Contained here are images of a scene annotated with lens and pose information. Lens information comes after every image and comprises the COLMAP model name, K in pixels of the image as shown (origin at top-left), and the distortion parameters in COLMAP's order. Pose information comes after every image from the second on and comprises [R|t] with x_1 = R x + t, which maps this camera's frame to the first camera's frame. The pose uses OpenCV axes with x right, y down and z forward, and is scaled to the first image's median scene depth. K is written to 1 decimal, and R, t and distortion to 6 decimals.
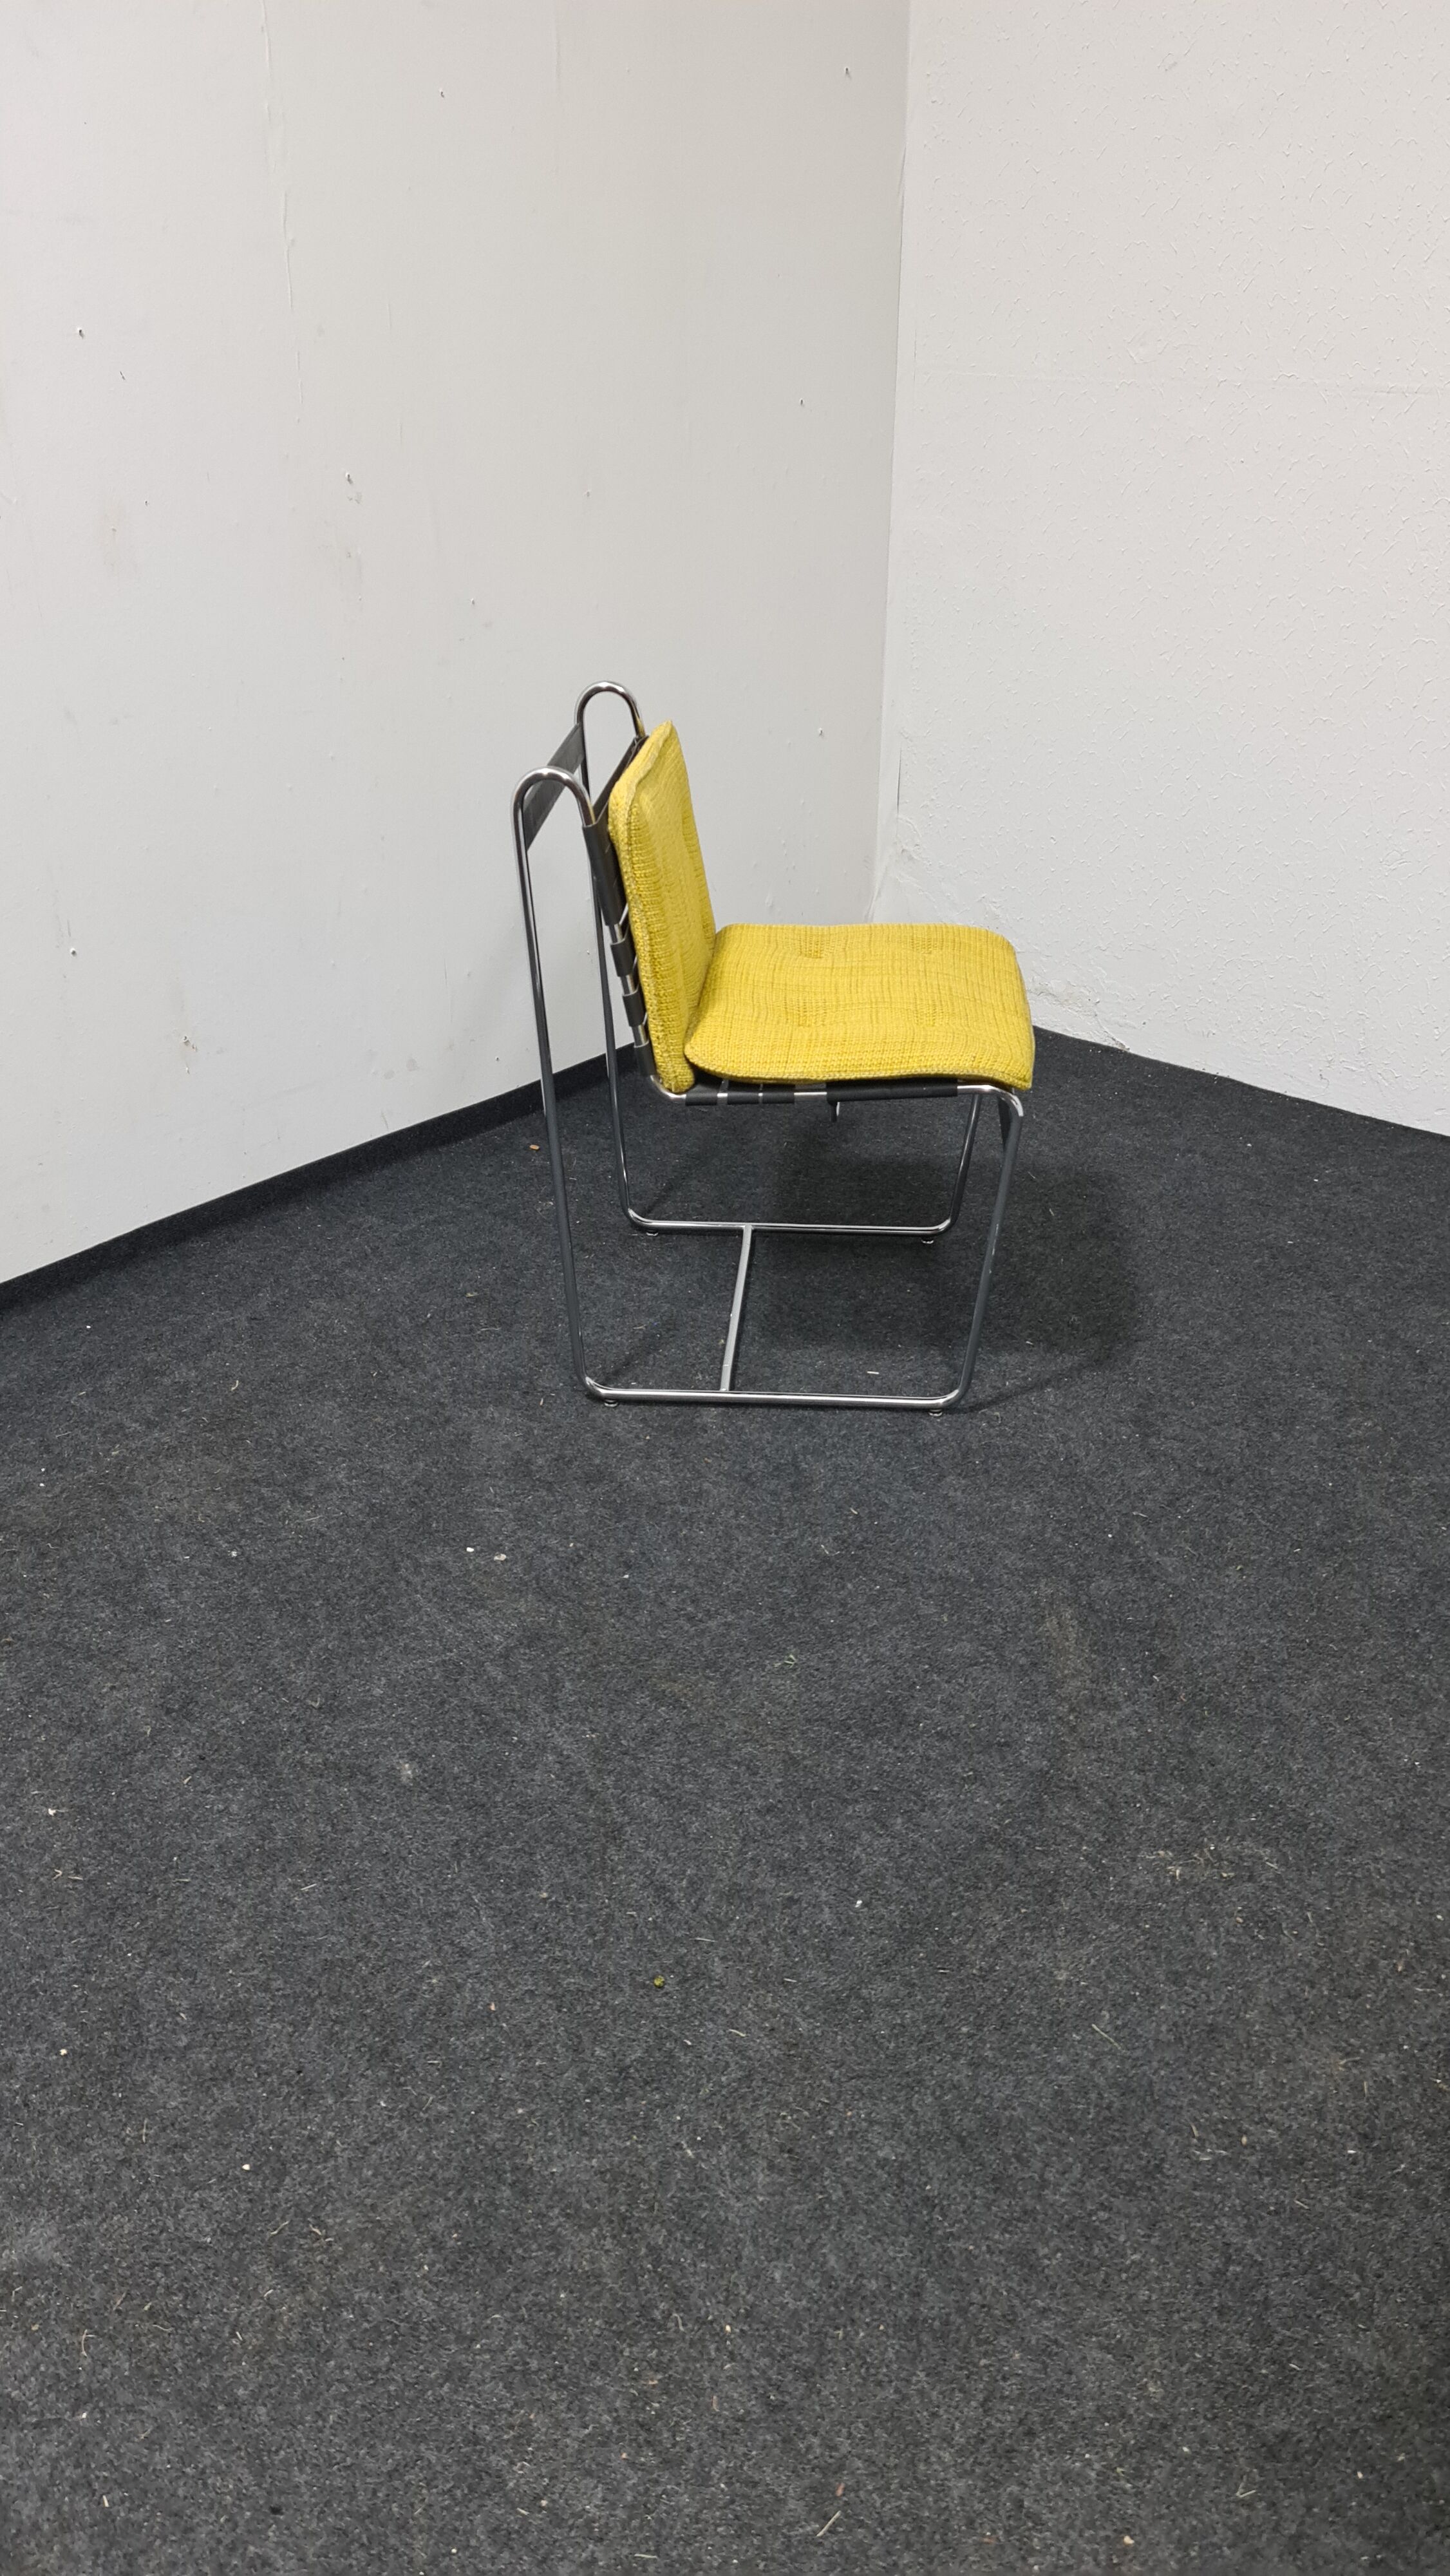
lens RADIAL K [[1880.0, 0, 736.0], [0, 1880.0, 1307.6], [0, 0, 1]] dist [0.083165, -0.067248]
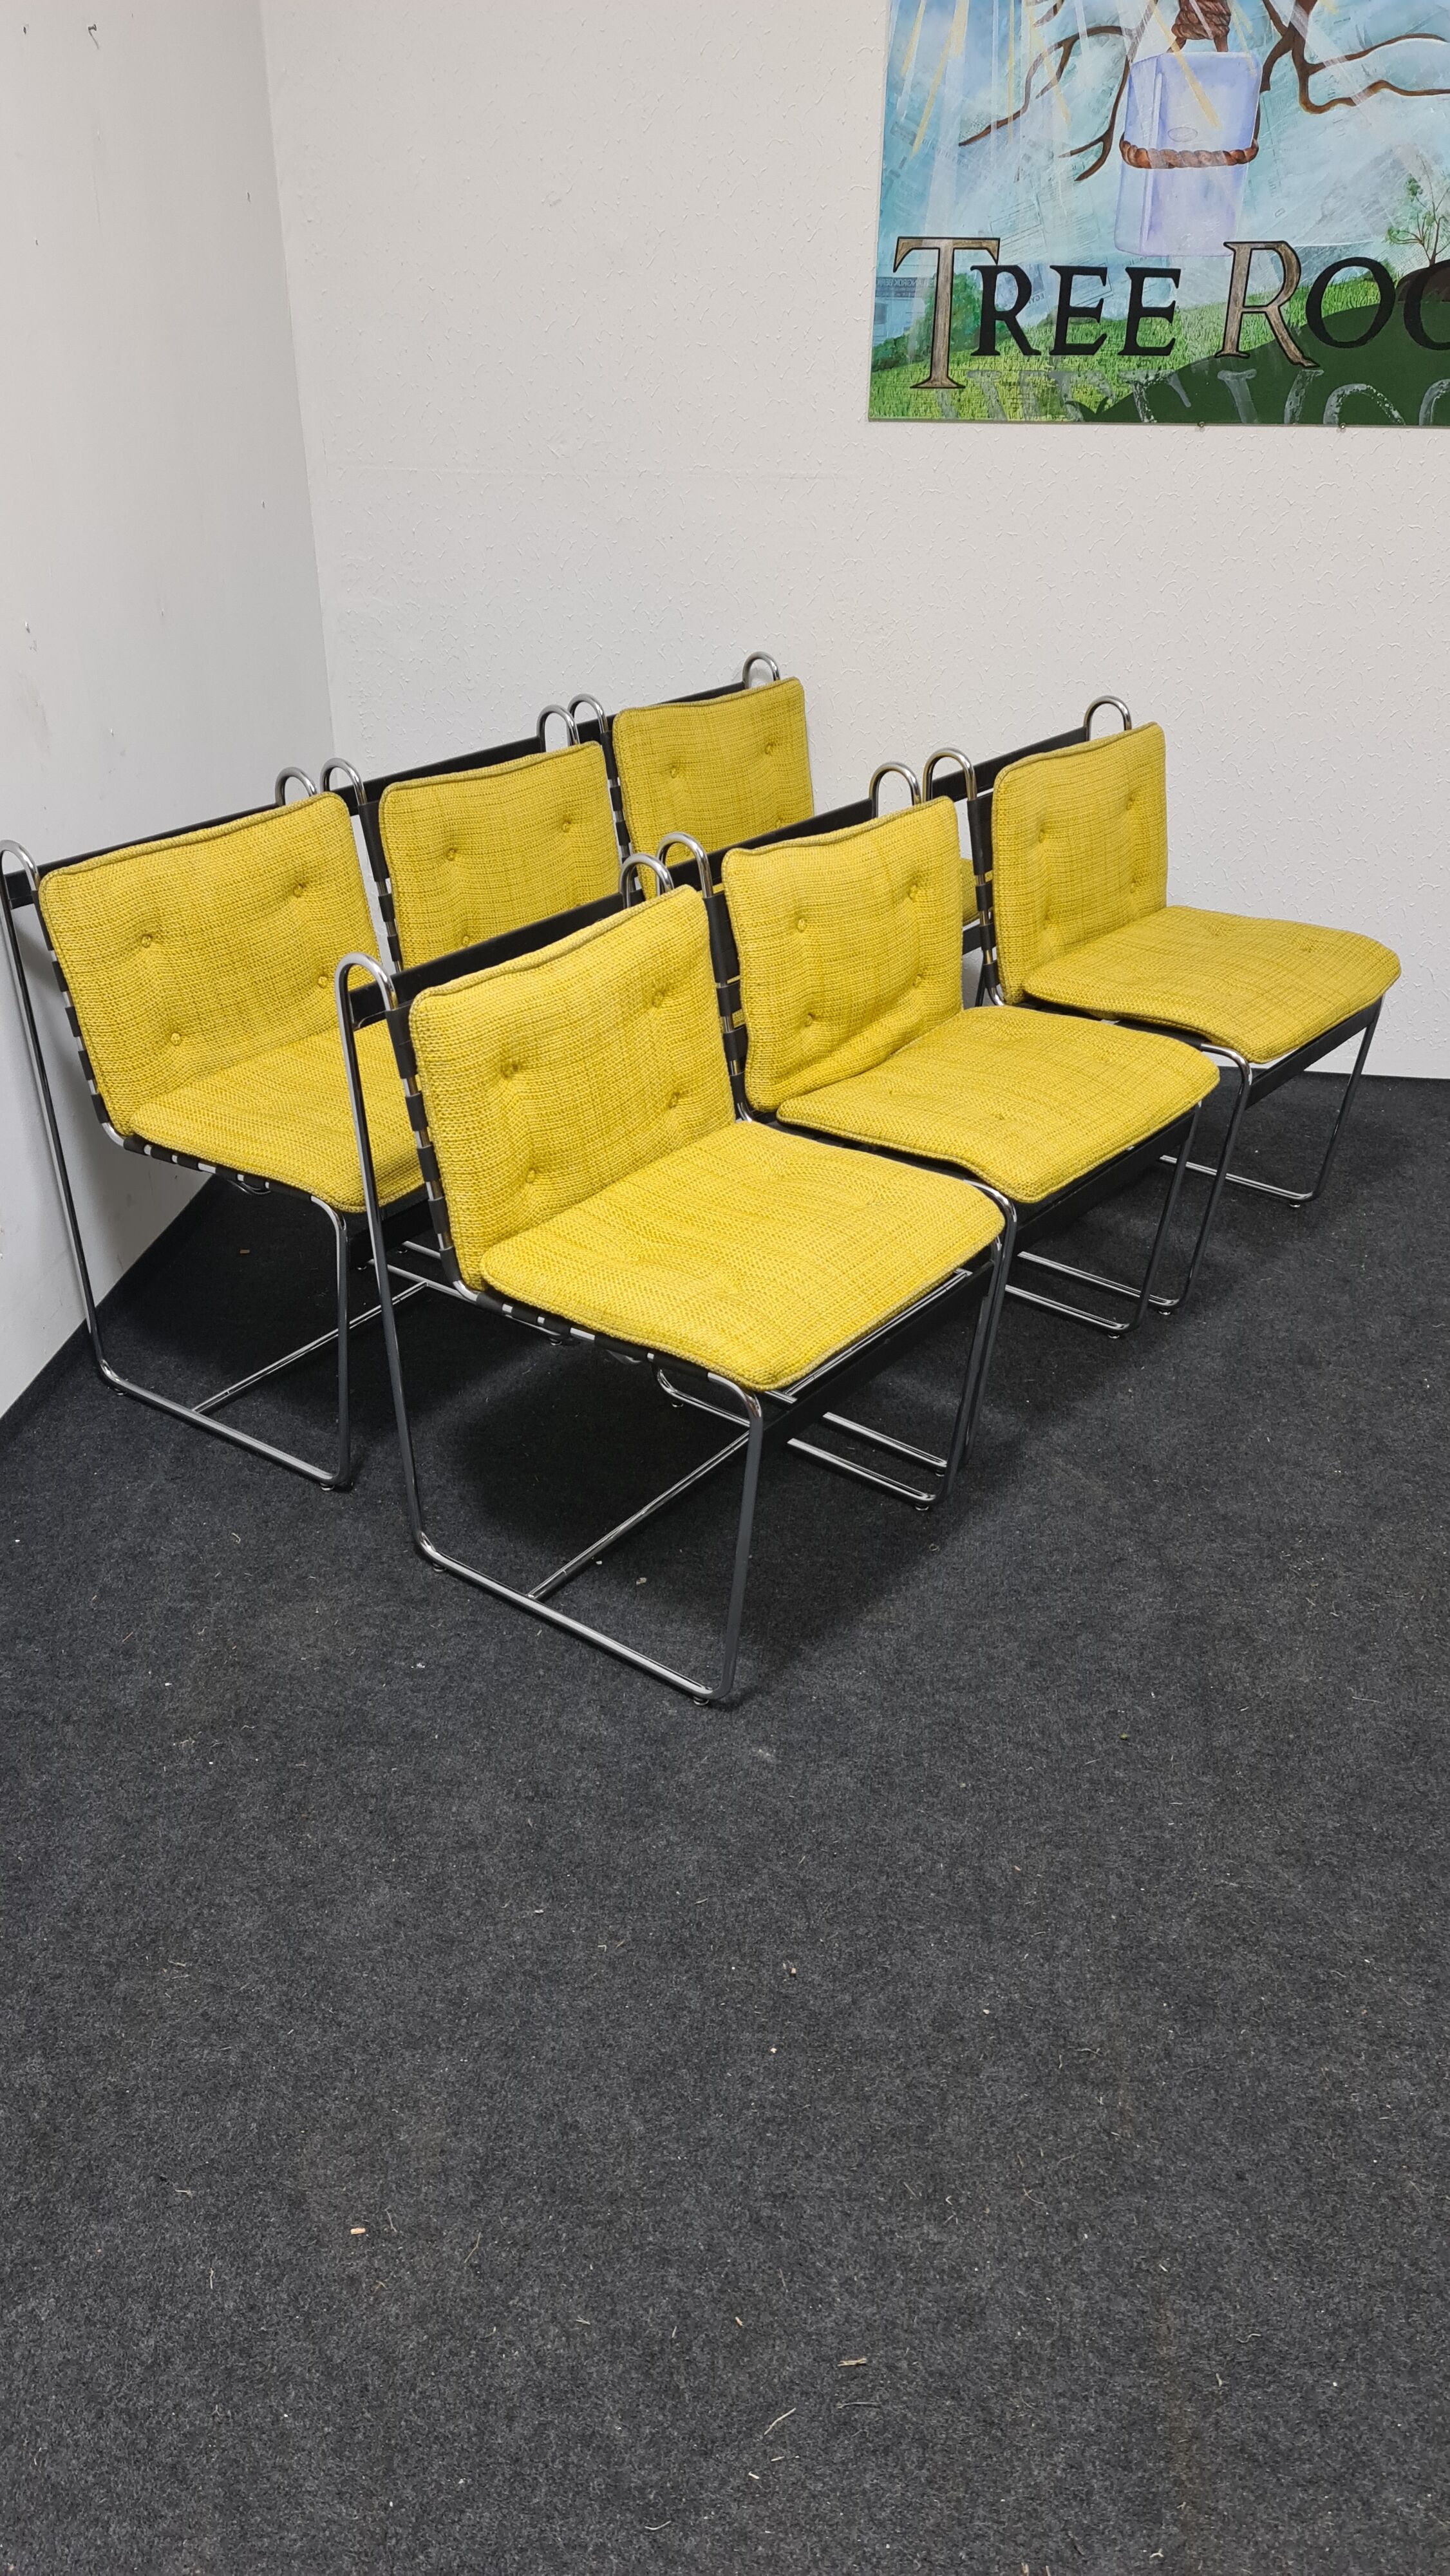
lens RADIAL K [[1880.0, 0, 697.7], [0, 1880.0, 1318.0], [0, 0, 1]] dist [0.083165, -0.067248]
pose [[0.827642, -0.275532, 0.488969, -0.602871], [0.272863, 0.958849, 0.078453, -0.095374], [-0.490463, 0.068490, 0.868766, 0.006705]]
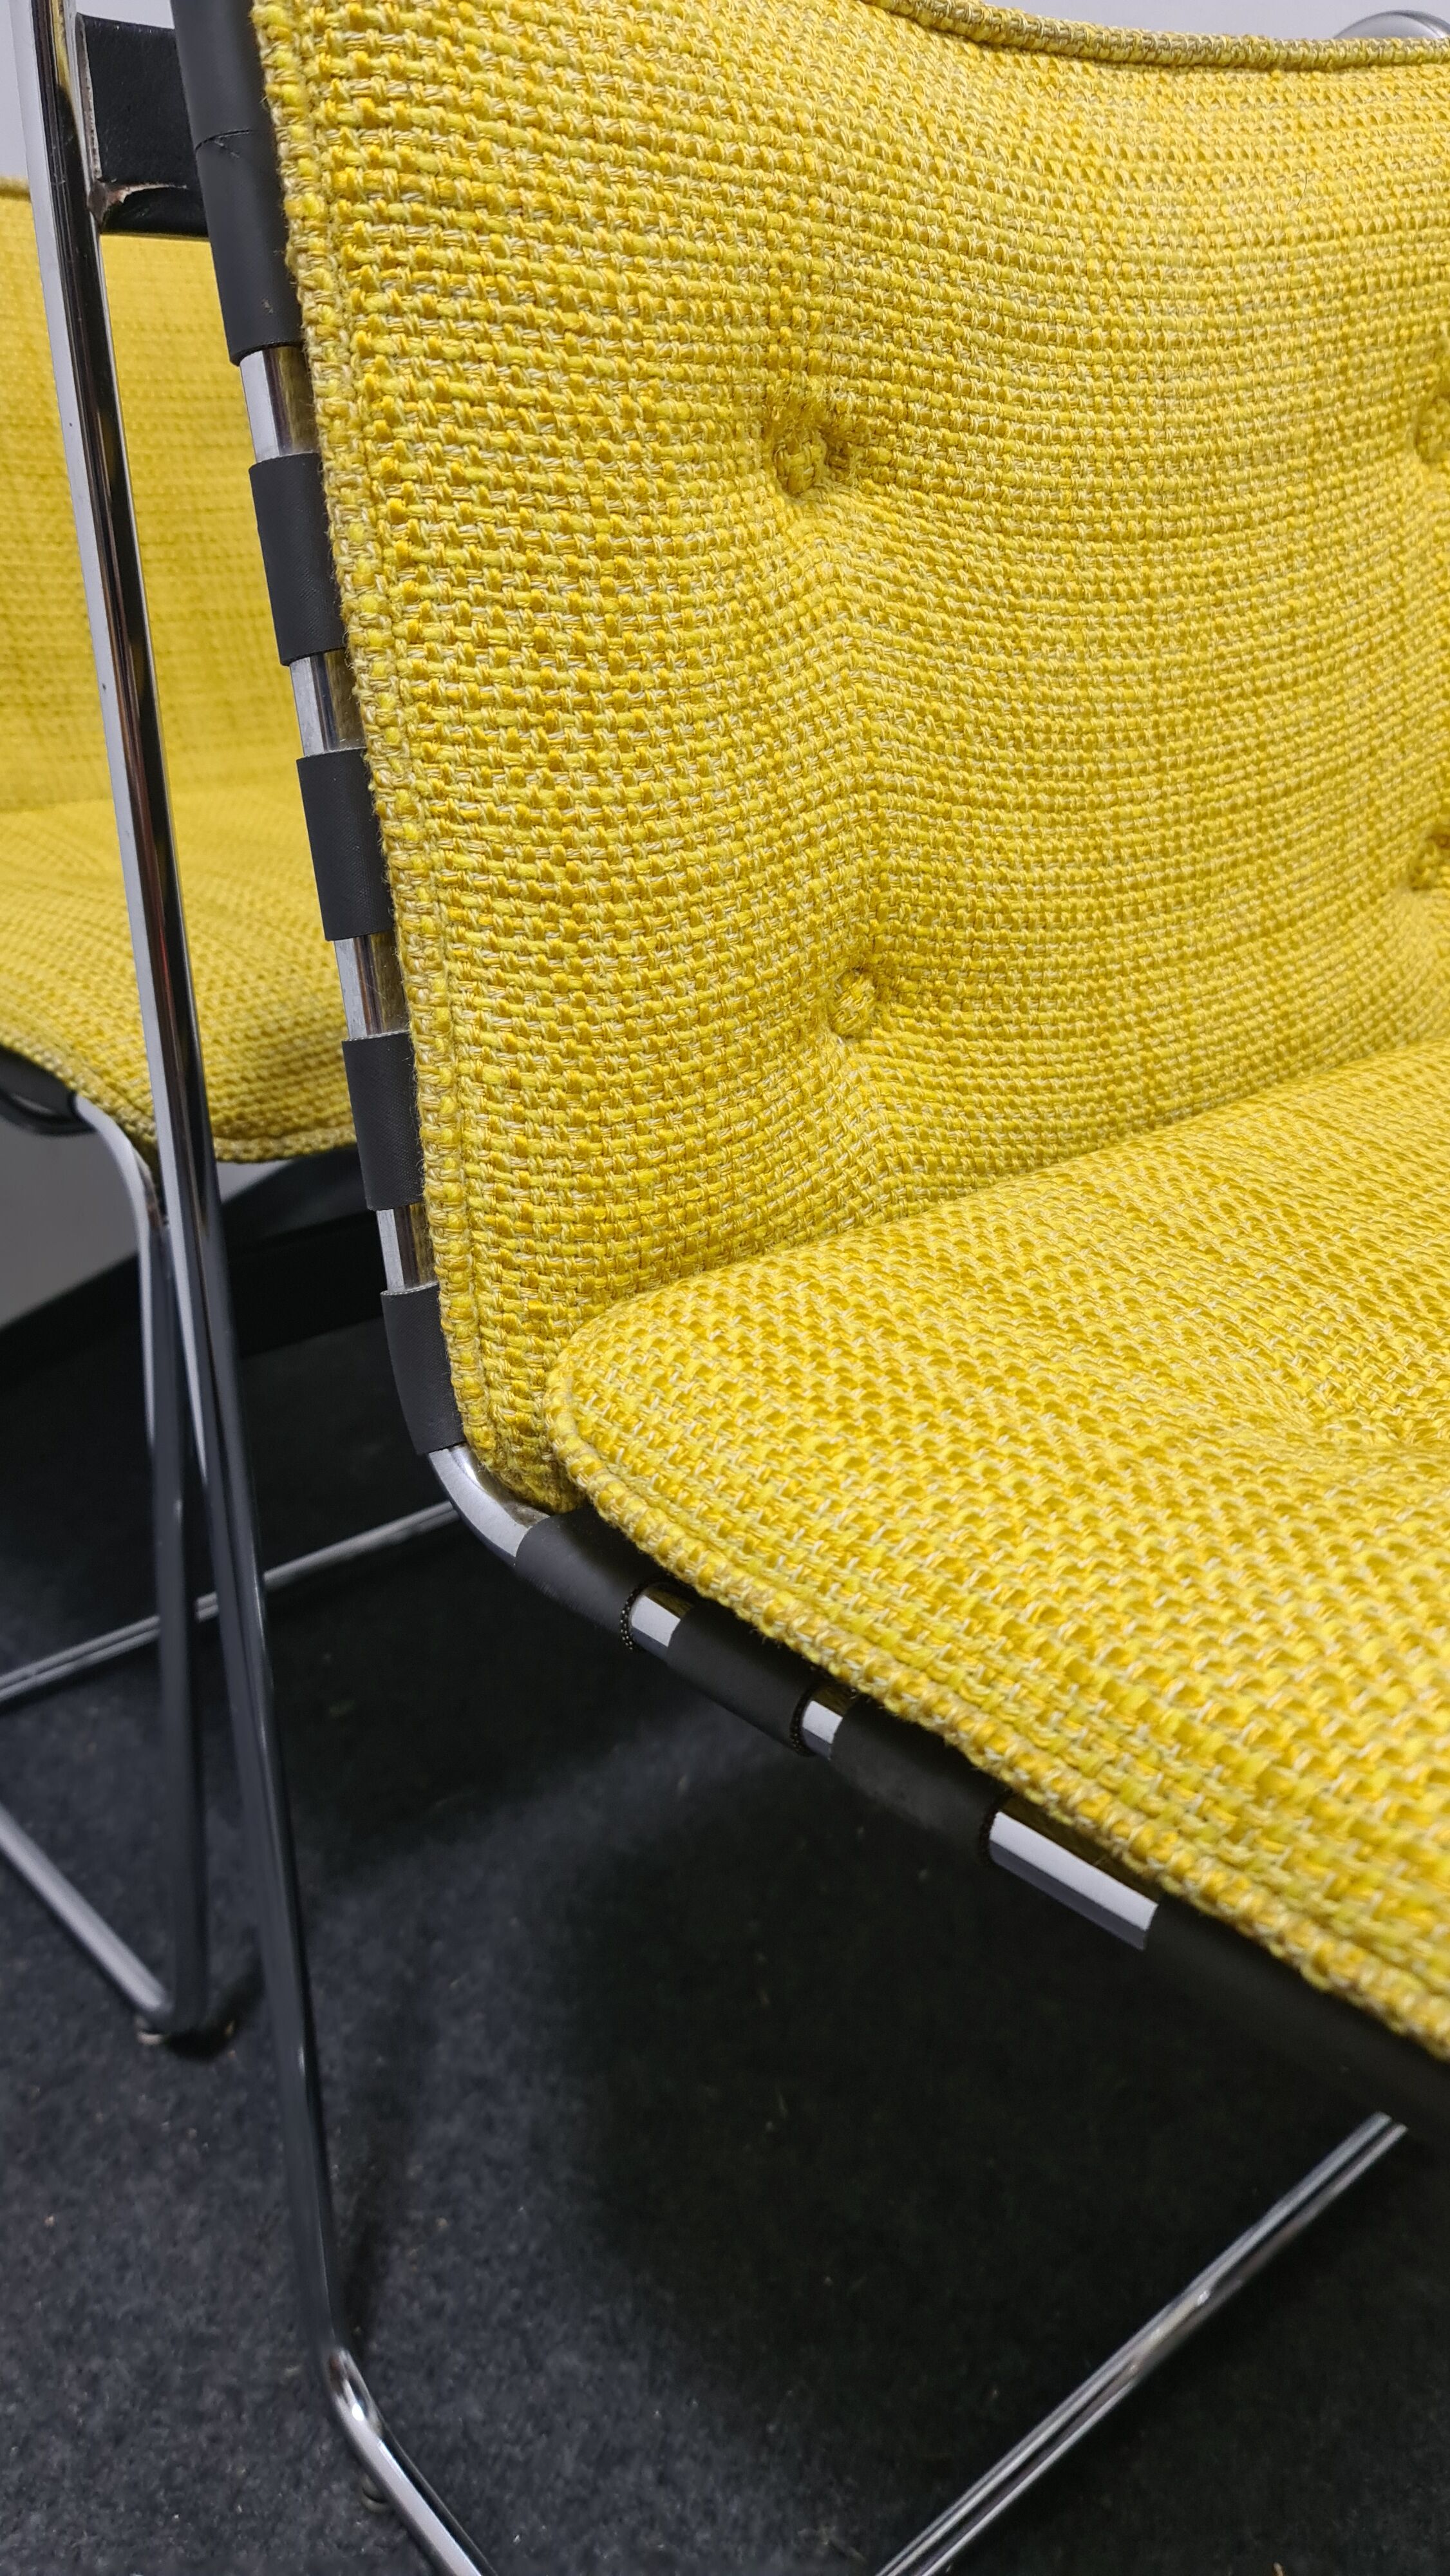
lens RADIAL K [[1880.0, 0, 711.8], [0, 1880.0, 1277.2], [0, 0, 1]] dist [0.083165, -0.067248]
pose [[0.922760, -0.133859, 0.361381, -0.255789], [0.171629, 0.982351, -0.074369, -0.068574], [-0.345048, 0.130648, 0.929448, 0.740195]]
